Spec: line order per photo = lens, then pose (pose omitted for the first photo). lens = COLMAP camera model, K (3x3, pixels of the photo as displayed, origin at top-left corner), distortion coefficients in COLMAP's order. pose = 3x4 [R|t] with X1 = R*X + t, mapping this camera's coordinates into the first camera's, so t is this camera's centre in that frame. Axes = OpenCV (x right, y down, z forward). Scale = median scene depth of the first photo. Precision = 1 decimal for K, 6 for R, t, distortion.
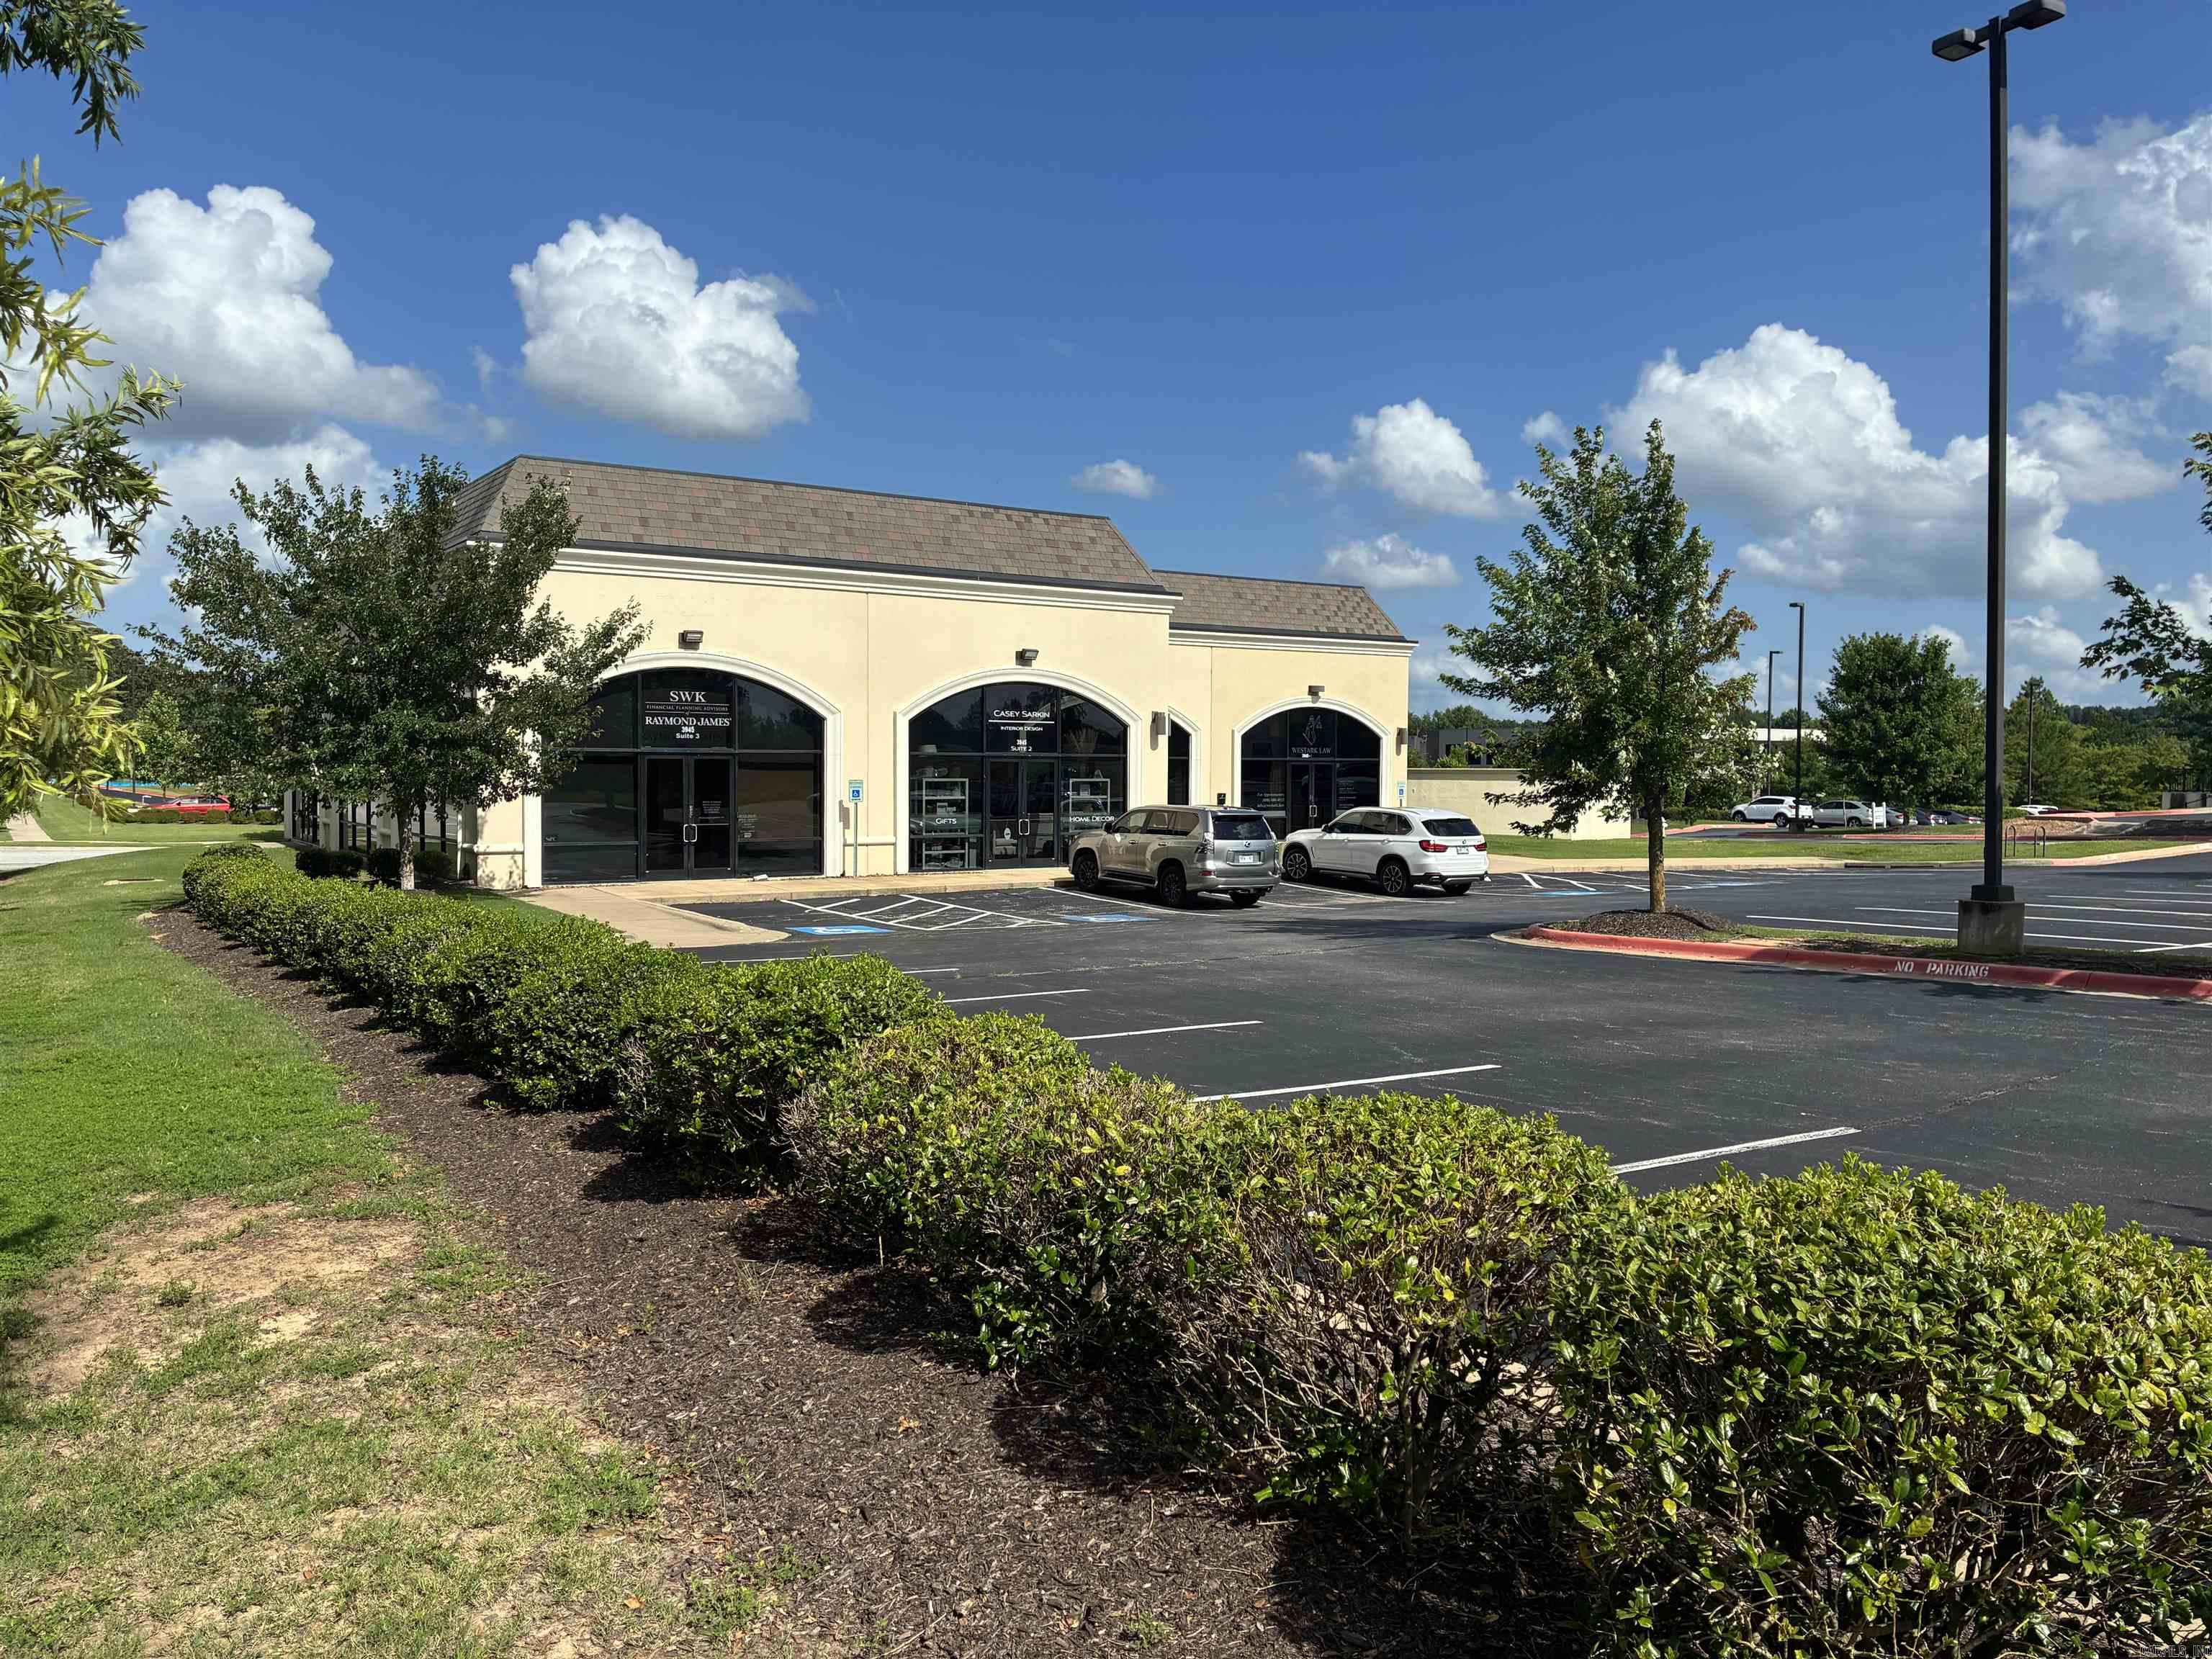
lens RADIAL K [[1737.5, 0, 1106.0], [0, 1737.5, 829.5], [0, 0, 1]] dist [0.044736, -0.006459]
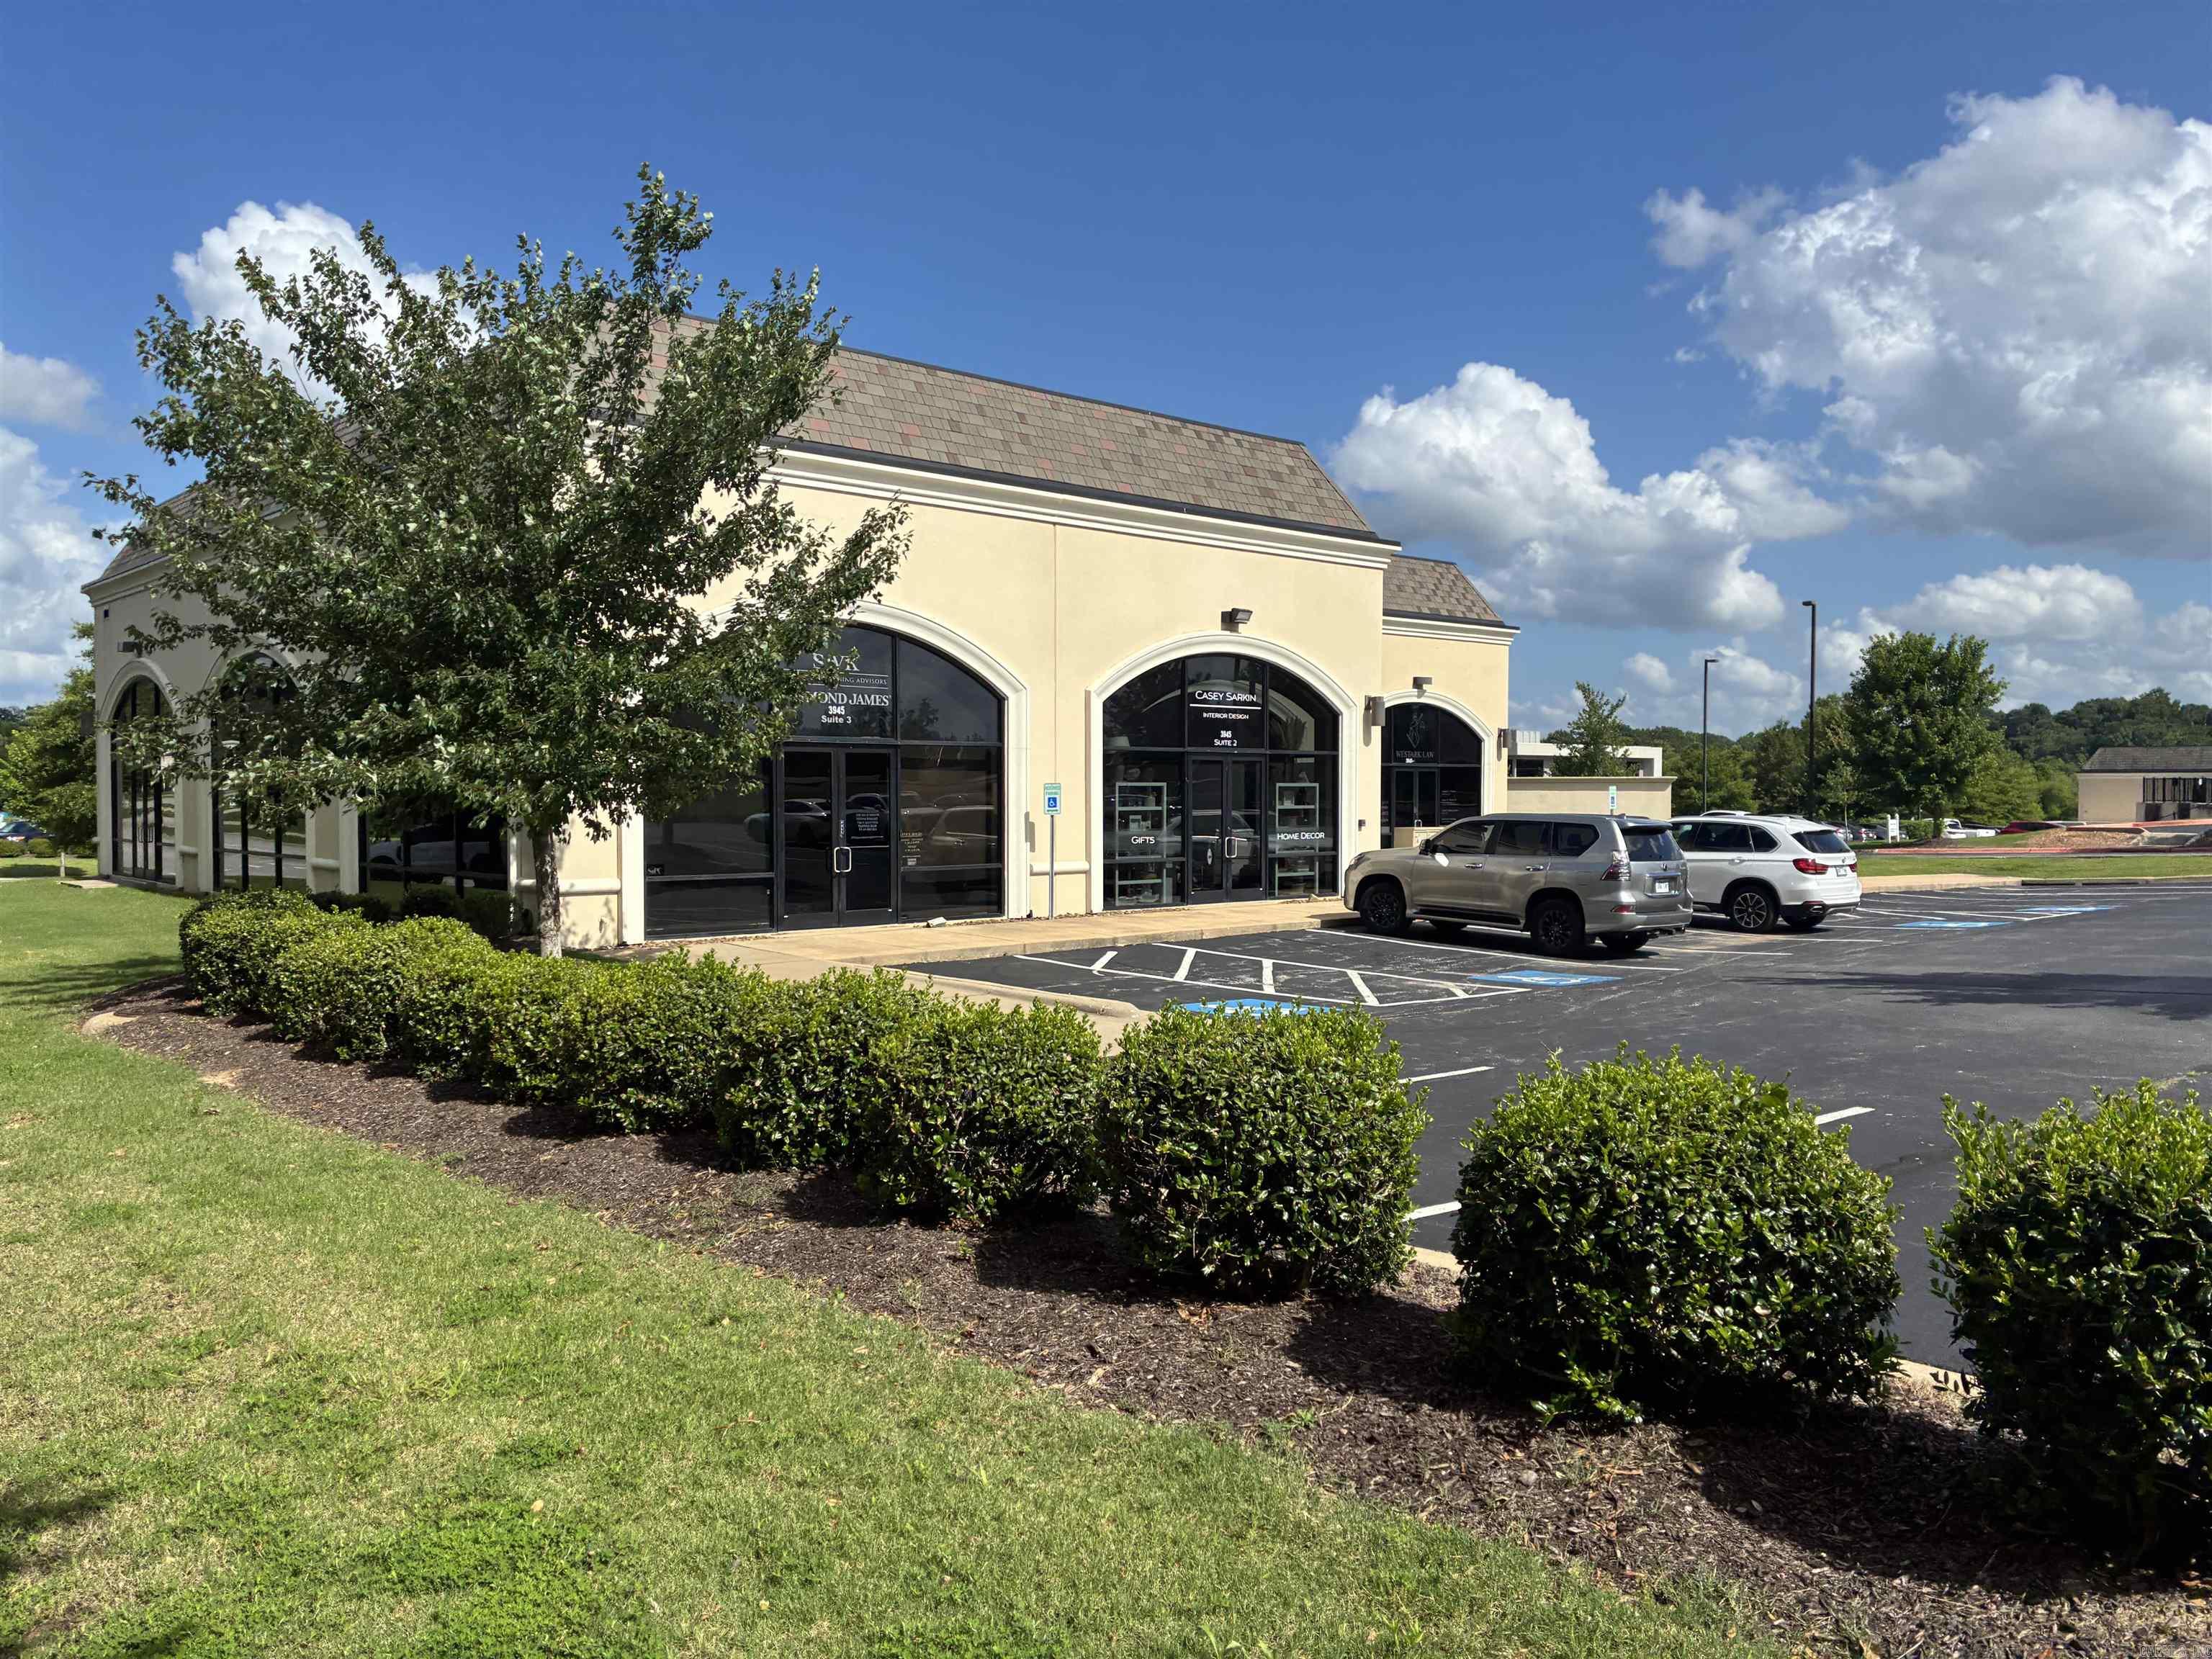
lens RADIAL K [[1737.5, 0, 1106.0], [0, 1737.5, 829.5], [0, 0, 1]] dist [0.044736, -0.006459]
pose [[0.986755, -0.008321, 0.162005, -0.223443], [0.010536, 0.999862, -0.012819, -0.000033], [-0.161876, 0.014356, 0.986707, 0.275236]]
